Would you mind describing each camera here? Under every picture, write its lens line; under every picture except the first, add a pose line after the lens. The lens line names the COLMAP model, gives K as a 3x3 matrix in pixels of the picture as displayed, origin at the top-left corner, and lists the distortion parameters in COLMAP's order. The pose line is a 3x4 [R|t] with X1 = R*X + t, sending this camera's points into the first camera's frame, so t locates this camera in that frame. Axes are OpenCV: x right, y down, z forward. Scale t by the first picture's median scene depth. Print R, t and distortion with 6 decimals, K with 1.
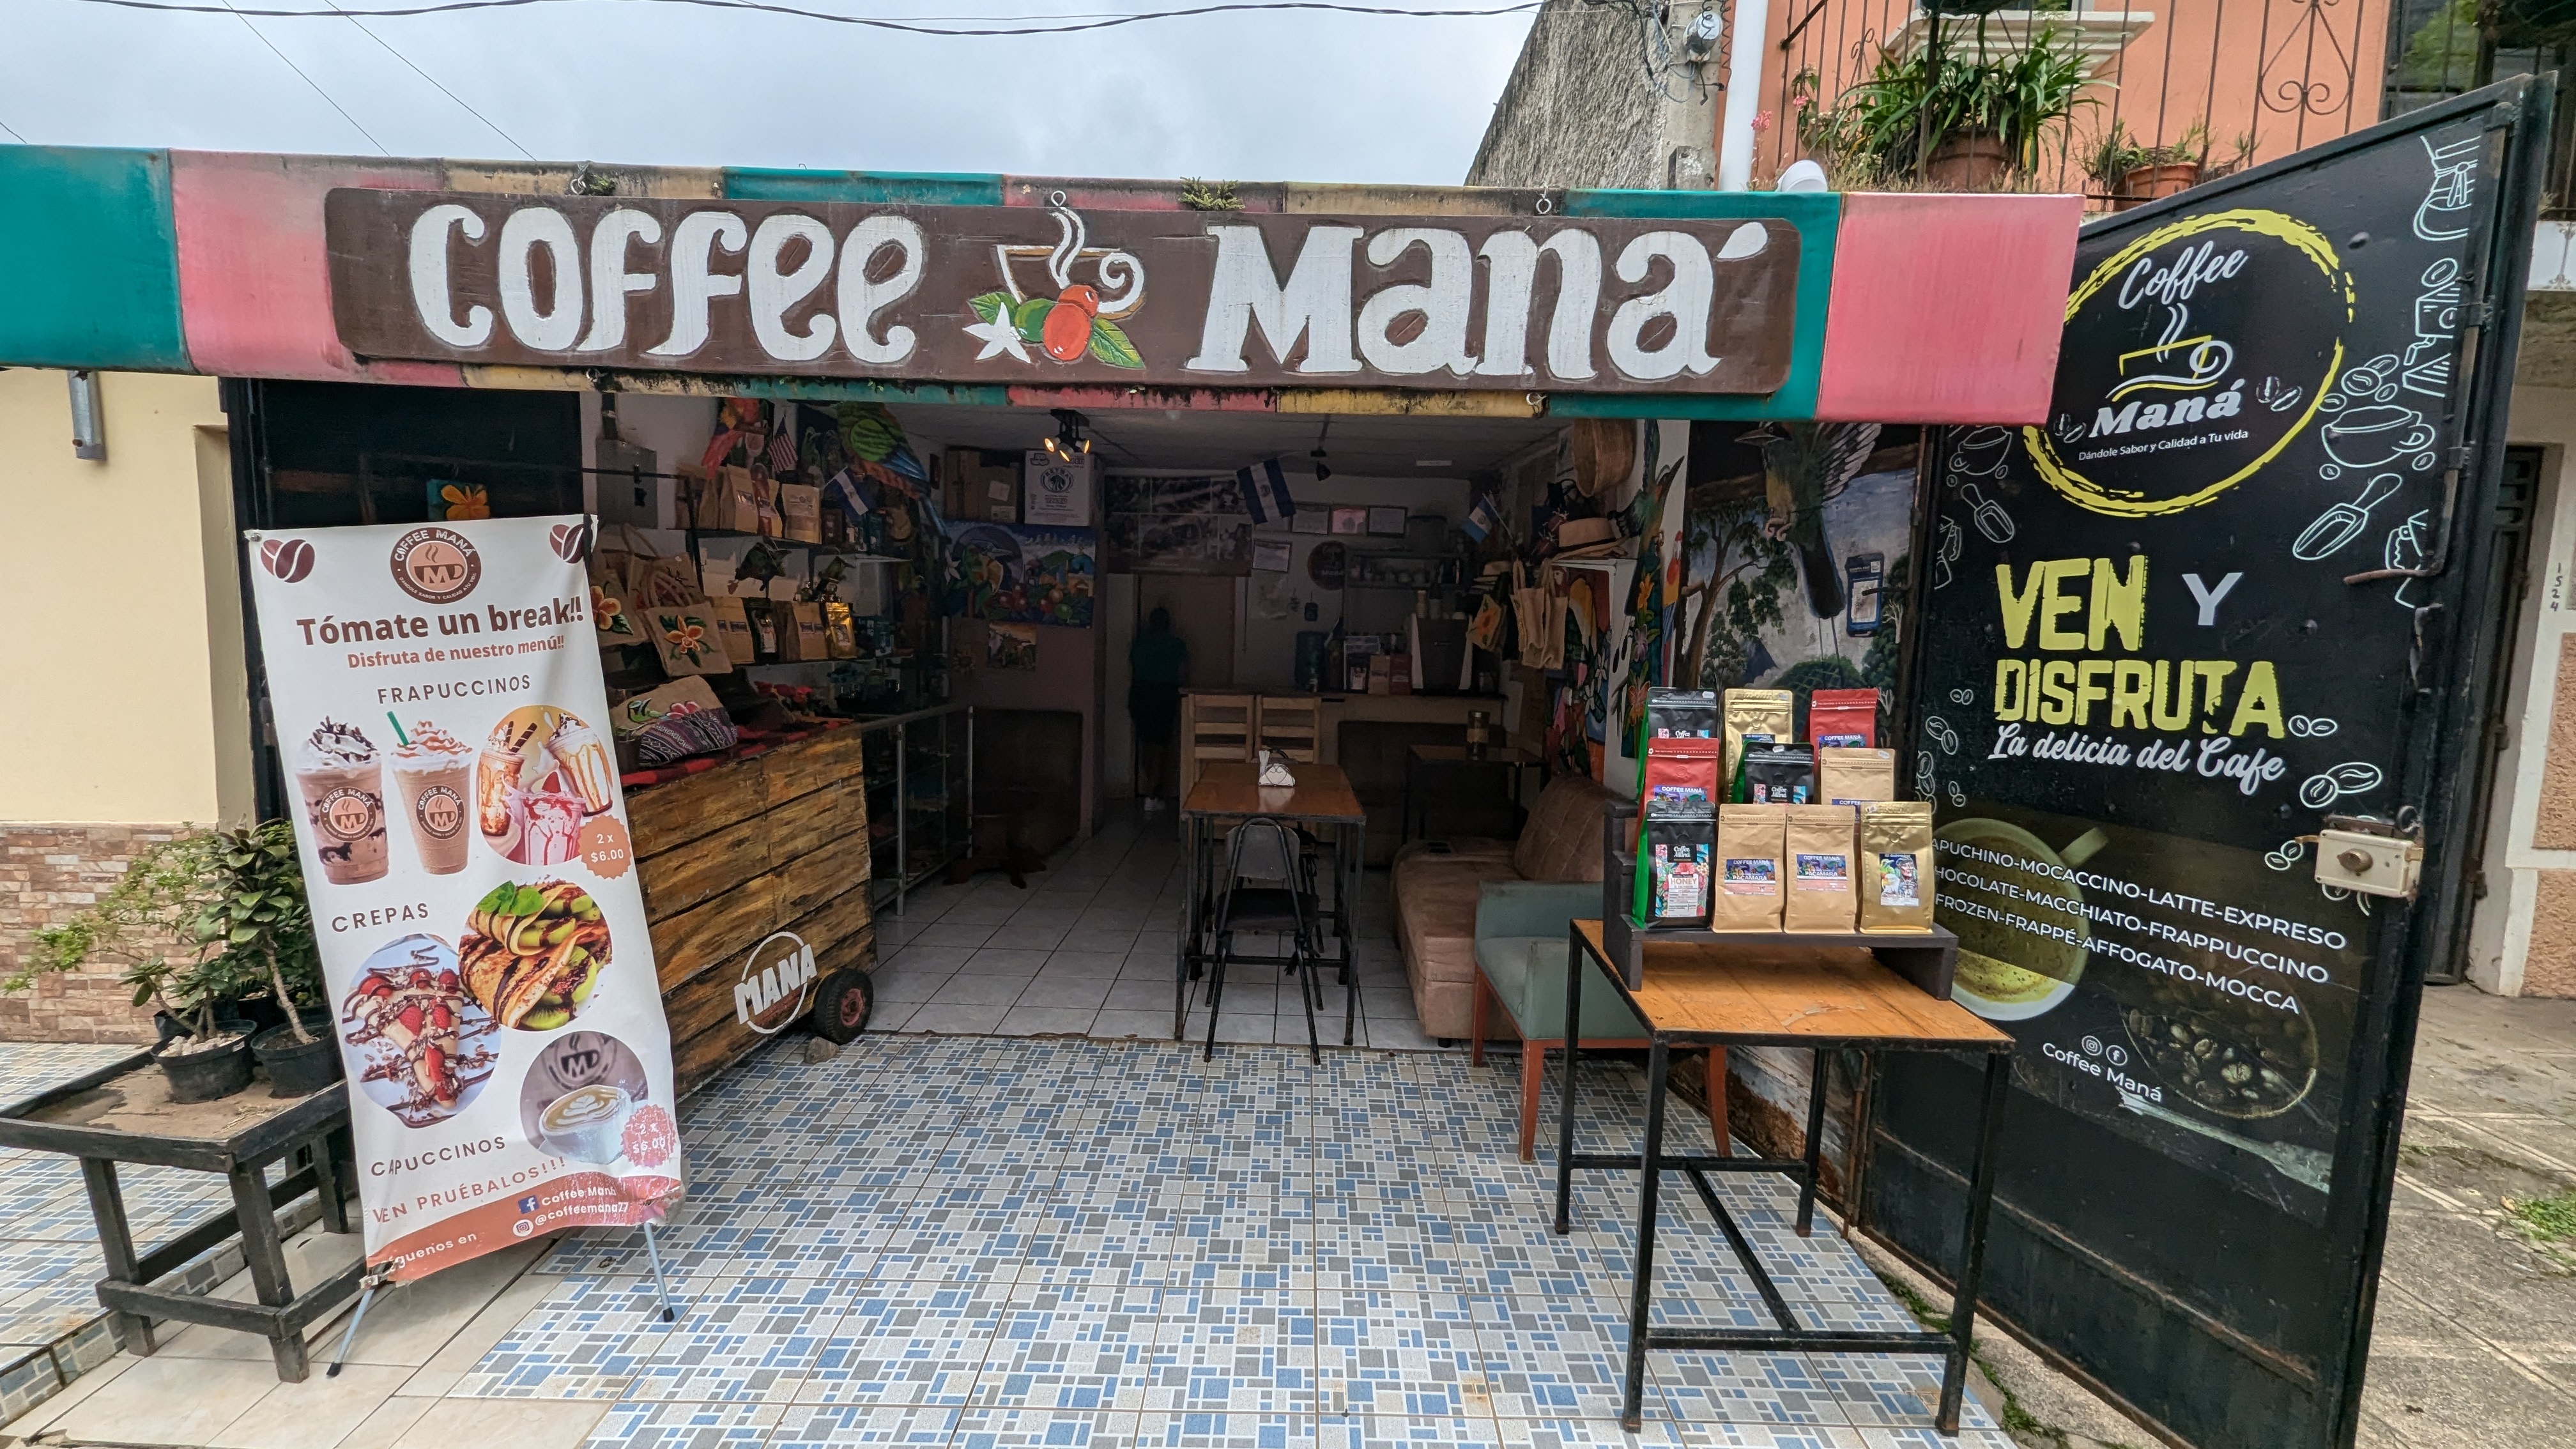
lens RADIAL K [[1009.3, 0, 1286.9], [0, 1009.3, 721.3], [0, 0, 1]] dist [0.006065, -0.002489]
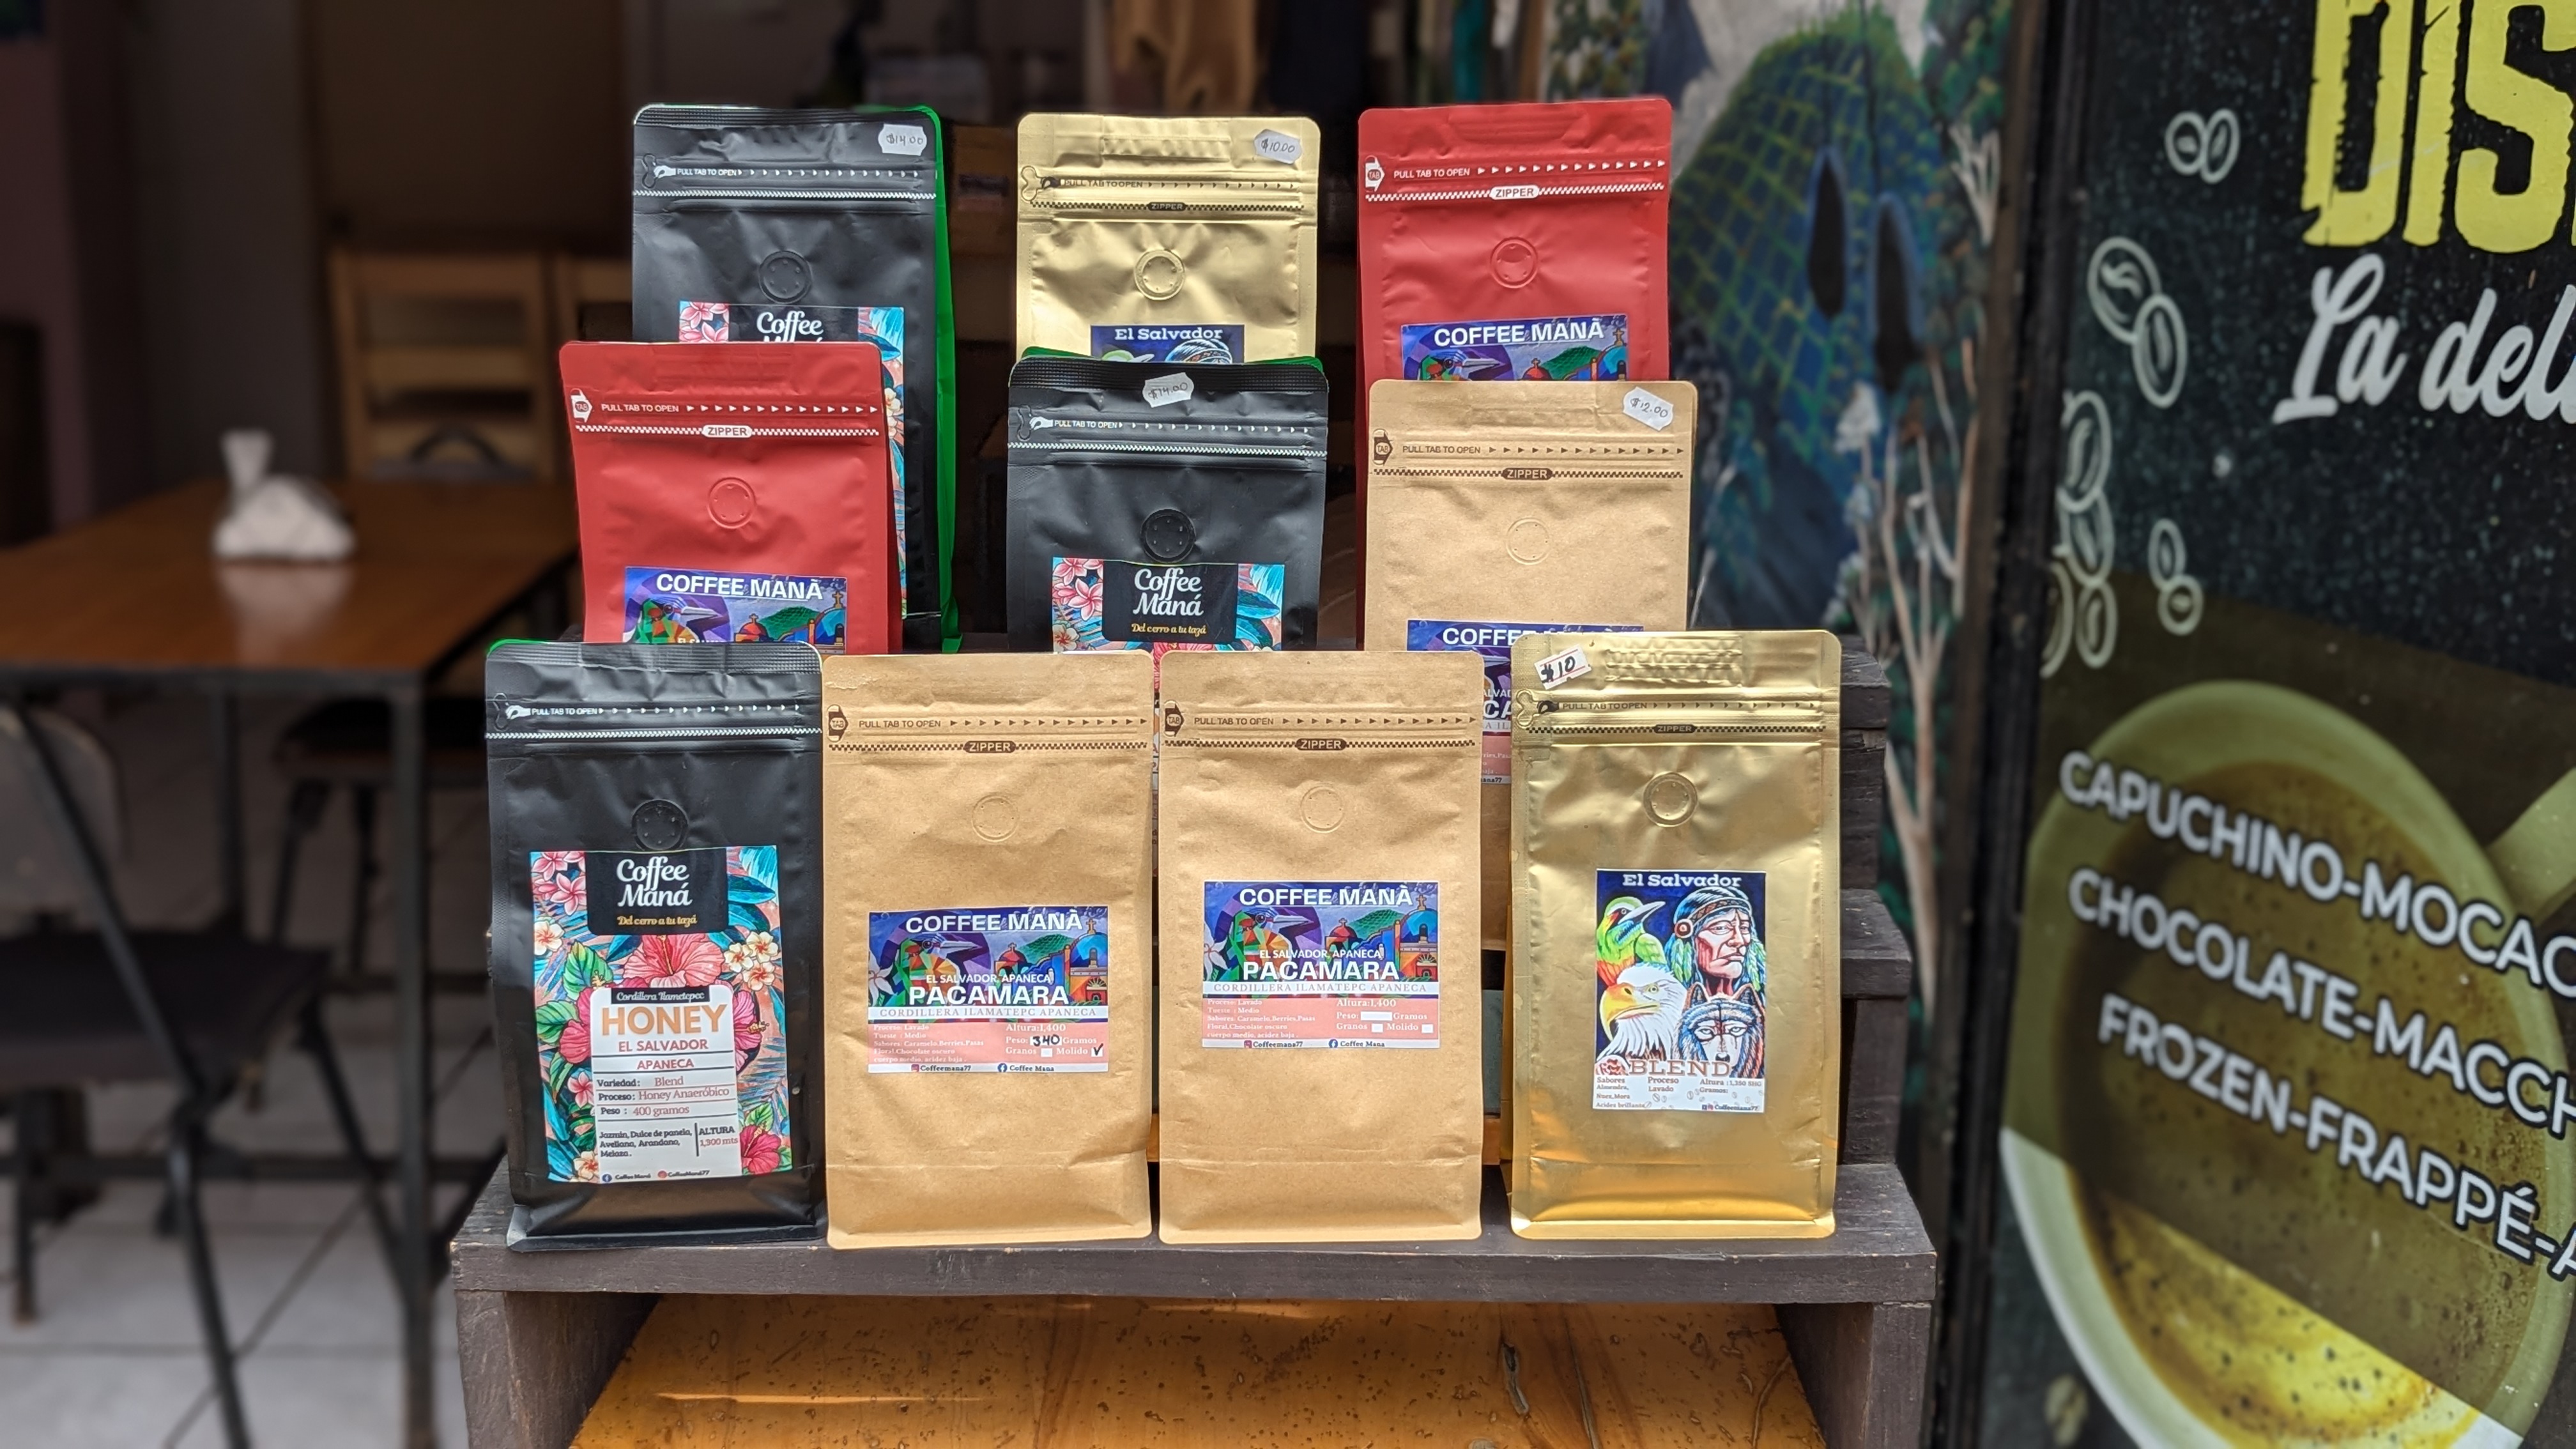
lens RADIAL K [[2785.6, 0, 1249.0], [0, 2785.6, 684.0], [0, 0, 1]] dist [0.072115, -0.051954]
pose [[0.999666, -0.016392, 0.019993, 0.458640], [0.013933, 0.992978, 0.117474, 0.018880], [-0.021778, -0.117156, 0.992875, 0.383353]]
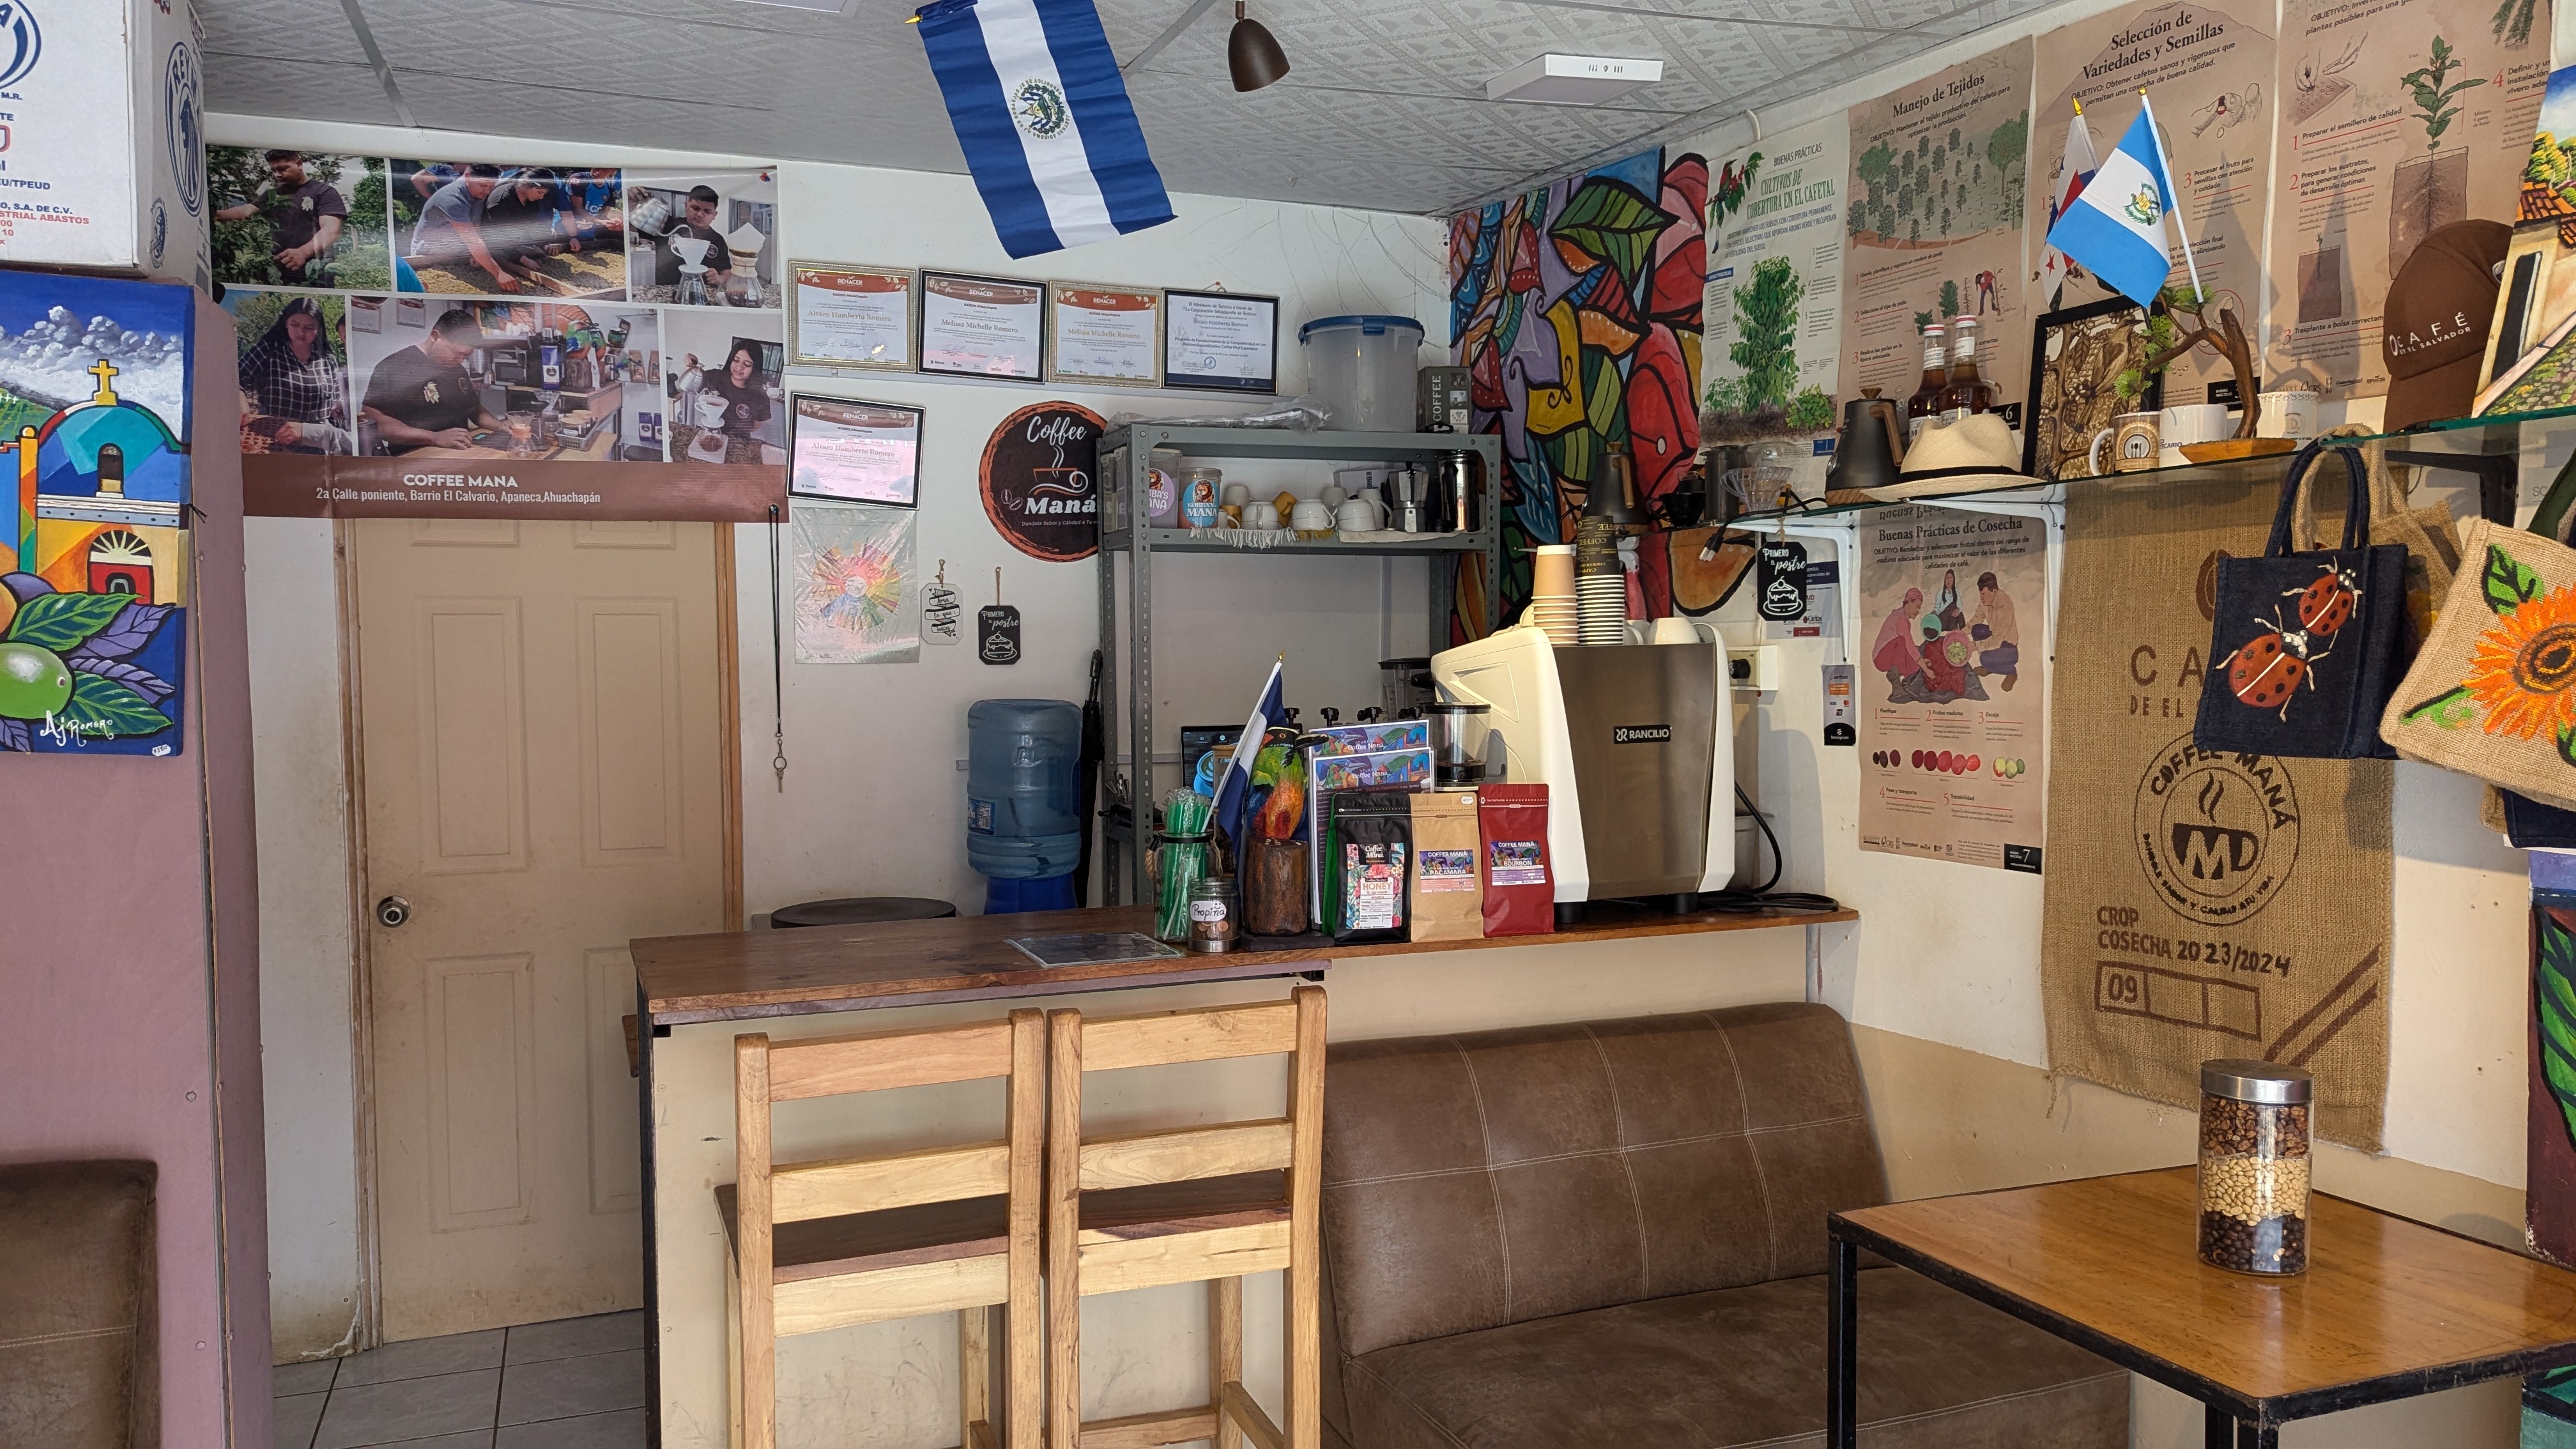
lens RADIAL K [[1843.3, 0, 1264.6], [0, 1843.3, 742.2], [0, 0, 1]] dist [0.066014, -0.066235]
pose [[0.936864, -0.058067, 0.344839, -0.353549], [0.071817, 0.997046, -0.027220, -0.206011], [-0.342240, 0.050267, 0.938267, 1.691741]]
